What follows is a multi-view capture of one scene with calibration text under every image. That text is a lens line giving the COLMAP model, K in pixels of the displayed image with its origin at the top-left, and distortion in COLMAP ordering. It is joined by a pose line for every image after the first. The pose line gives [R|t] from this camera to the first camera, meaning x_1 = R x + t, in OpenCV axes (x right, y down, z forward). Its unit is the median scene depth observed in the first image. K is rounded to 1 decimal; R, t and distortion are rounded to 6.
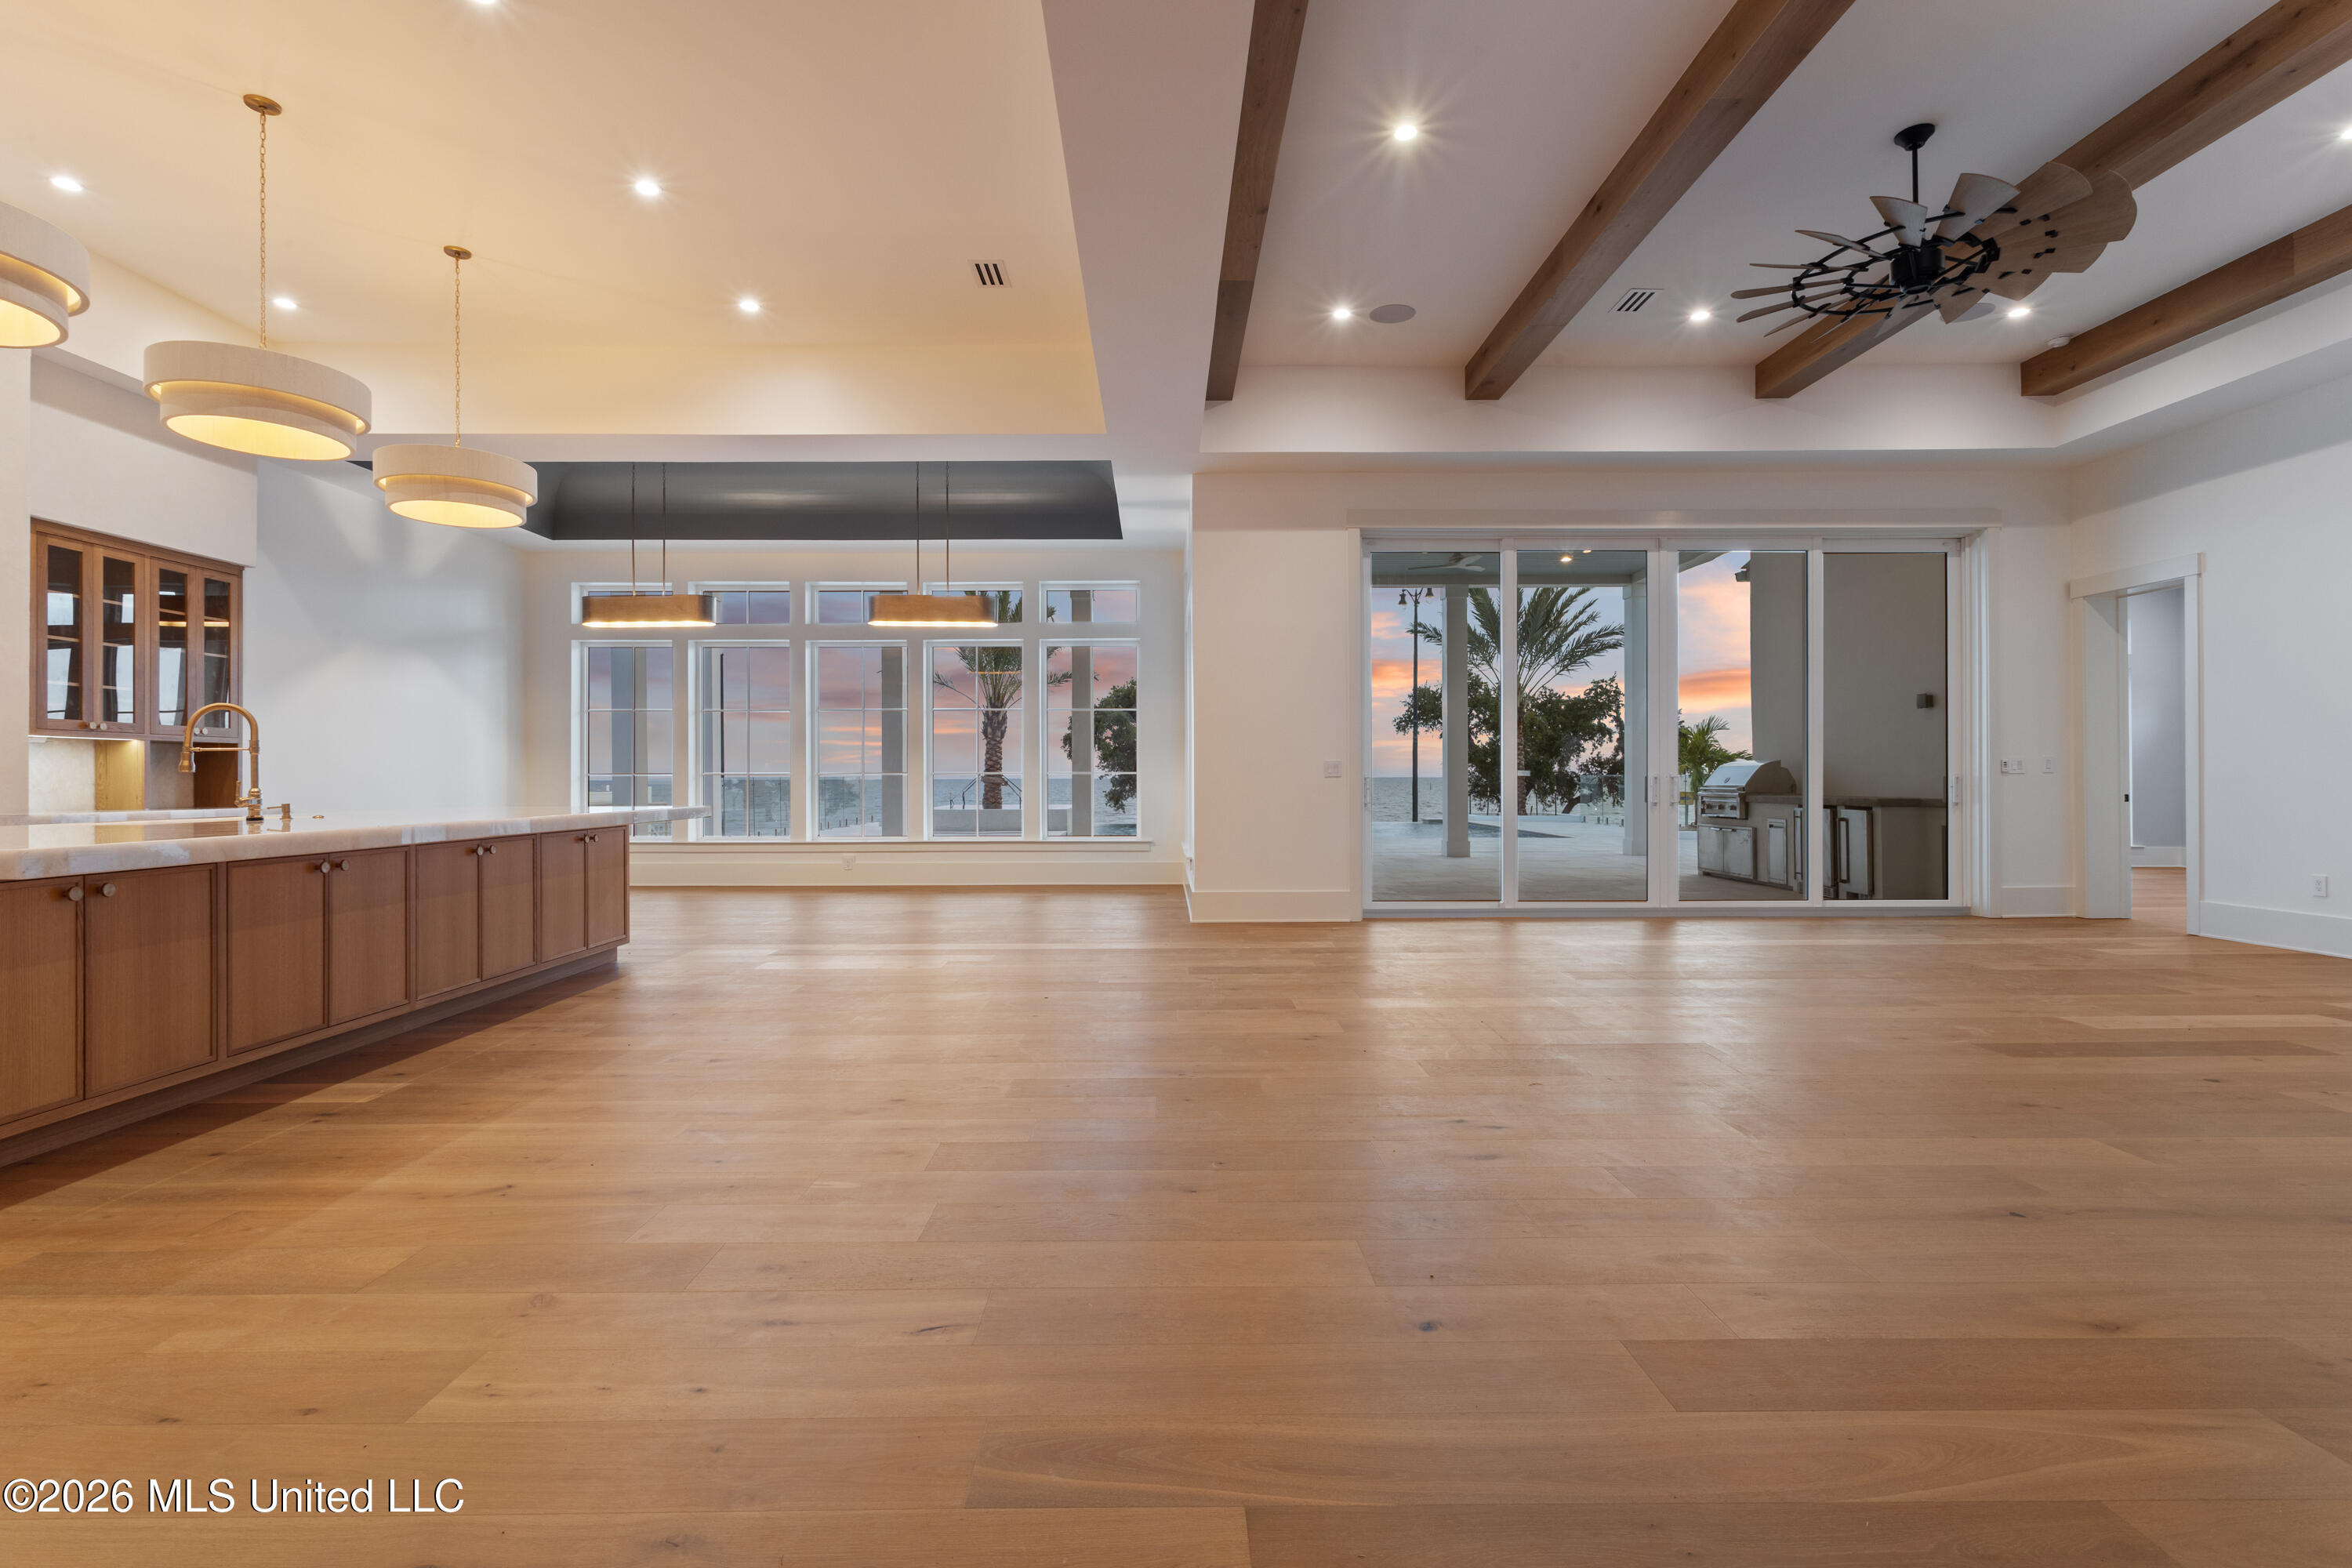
lens RADIAL K [[1108.2, 0, 1171.9], [0, 1108.2, 788.7], [0, 0, 1]] dist [0.000601, -0.001195]
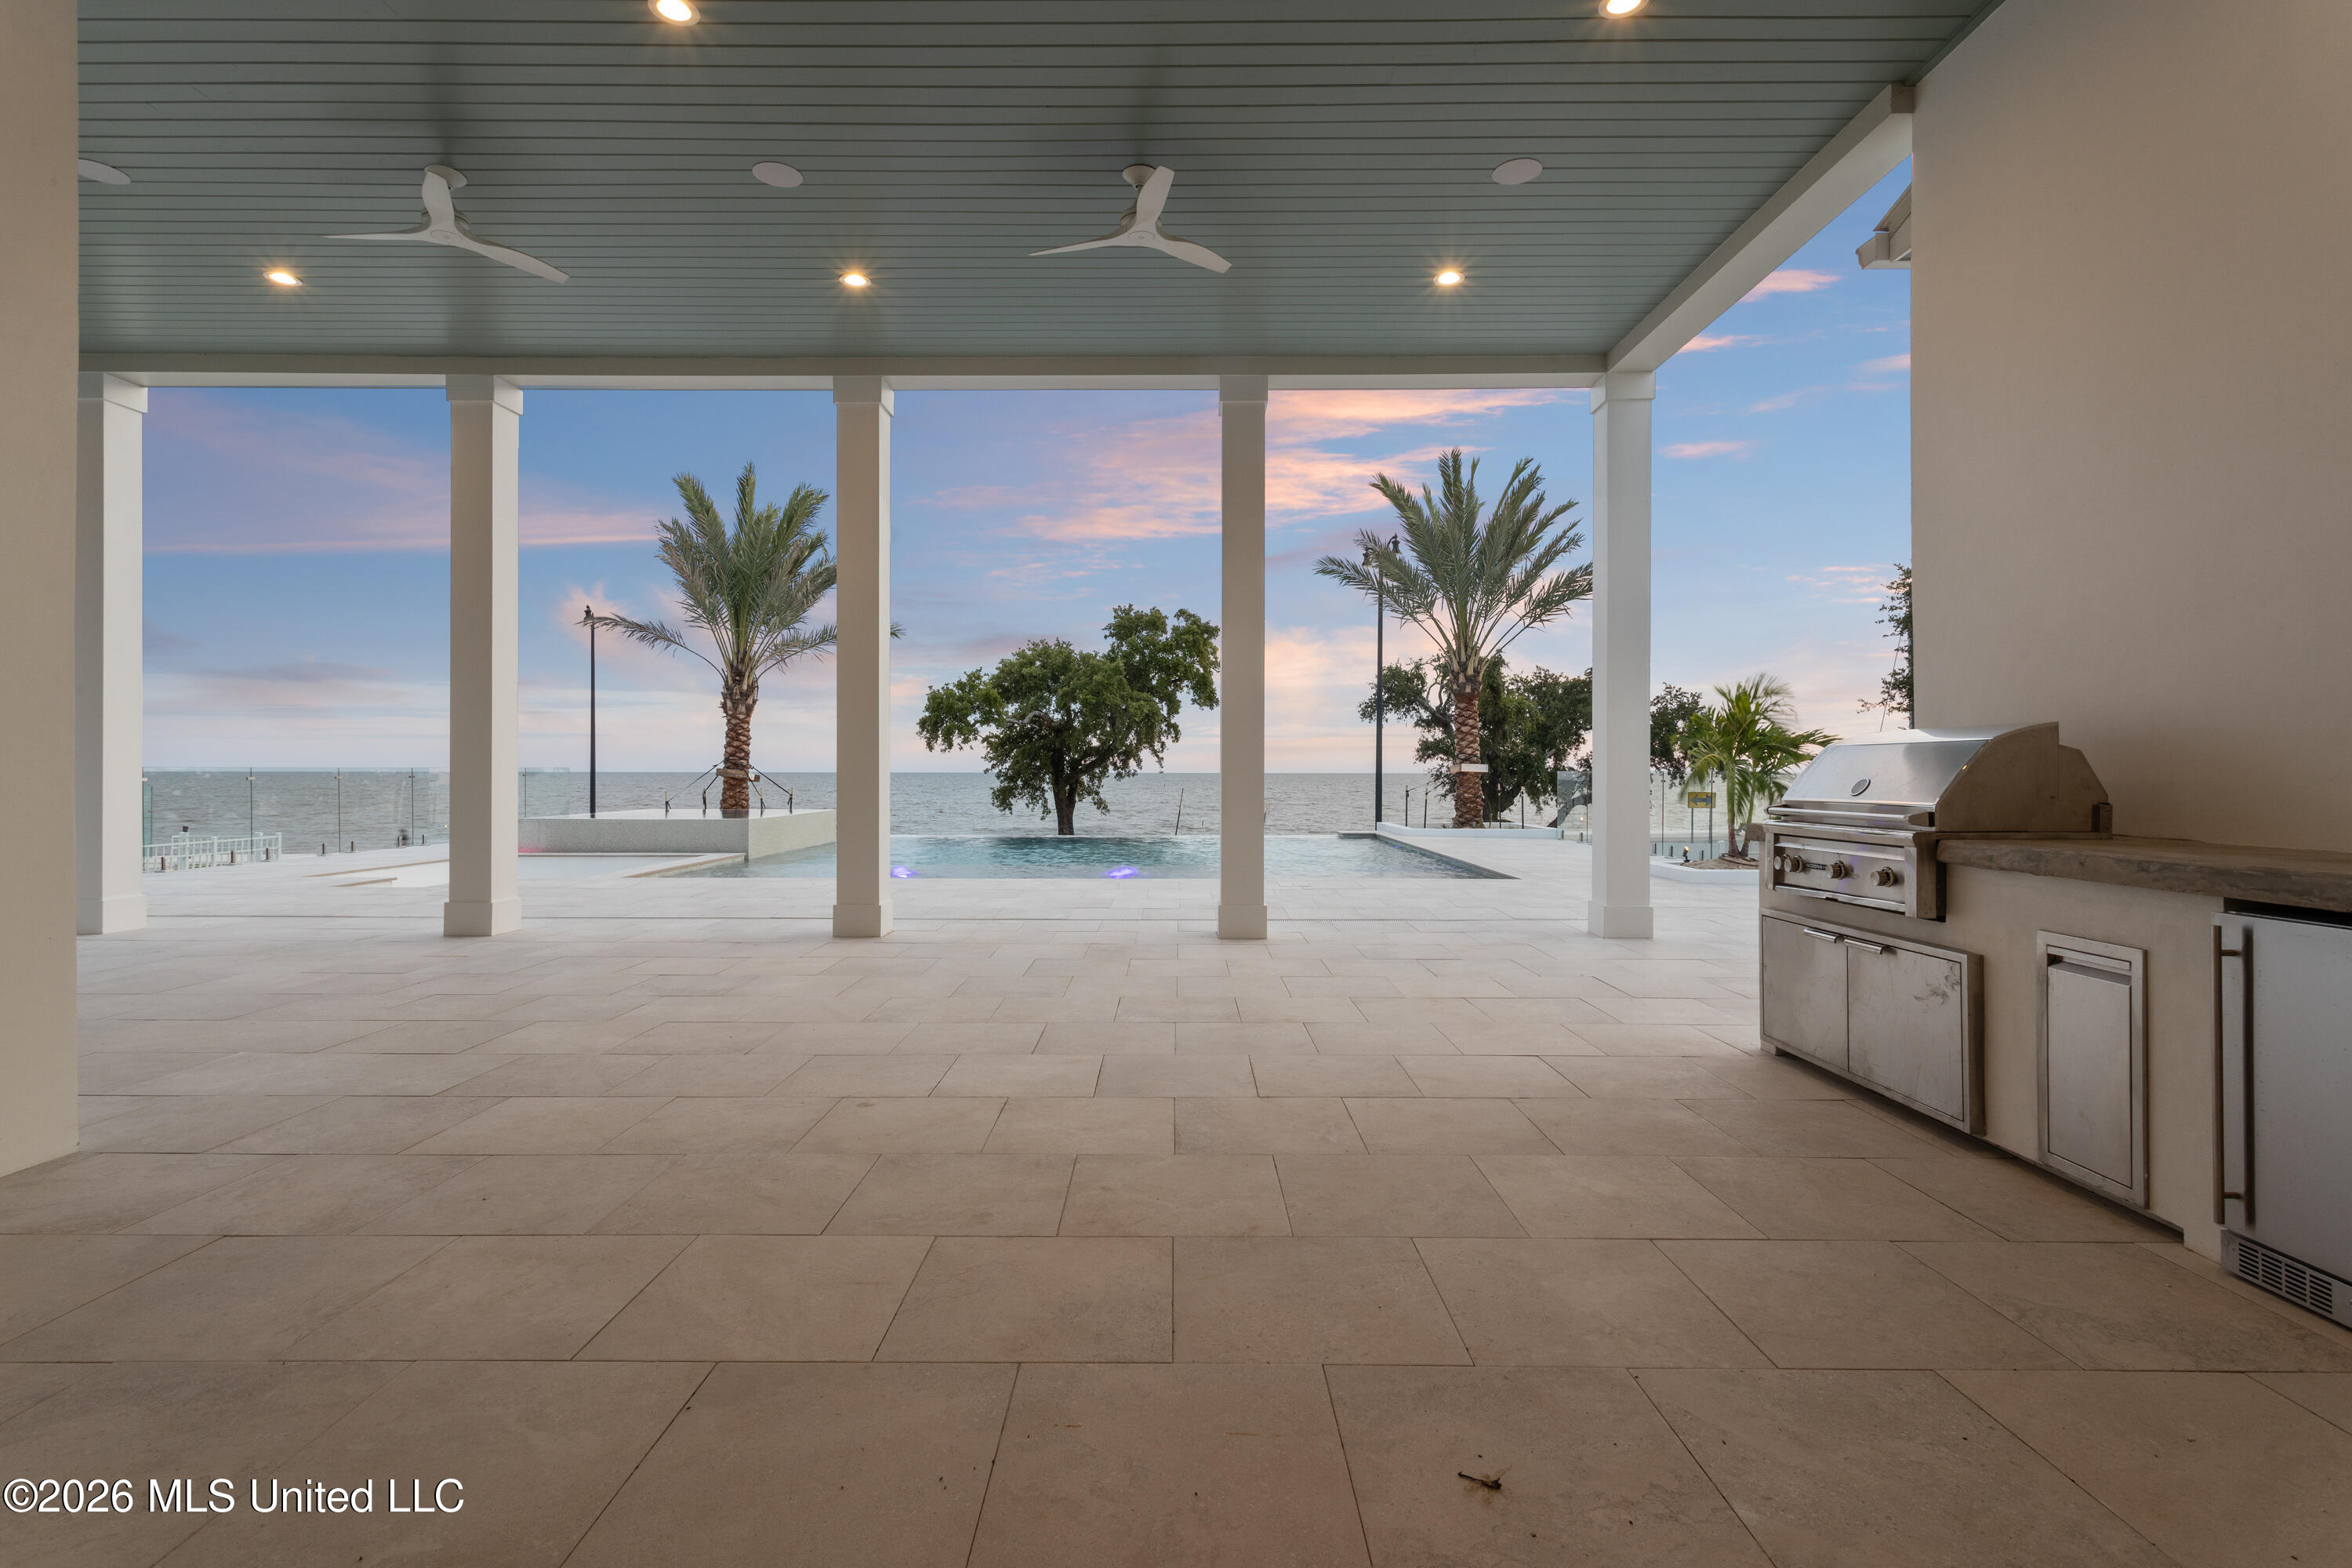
lens RADIAL K [[1108.2, 0, 1174.5], [0, 1108.2, 778.3], [0, 0, 1]] dist [0.000601, -0.001195]
pose [[0.999915, 0.005684, -0.011773, 0.136225], [-0.005739, 0.999973, -0.004667, -0.003569], [0.011747, 0.004734, 0.999920, 0.301746]]
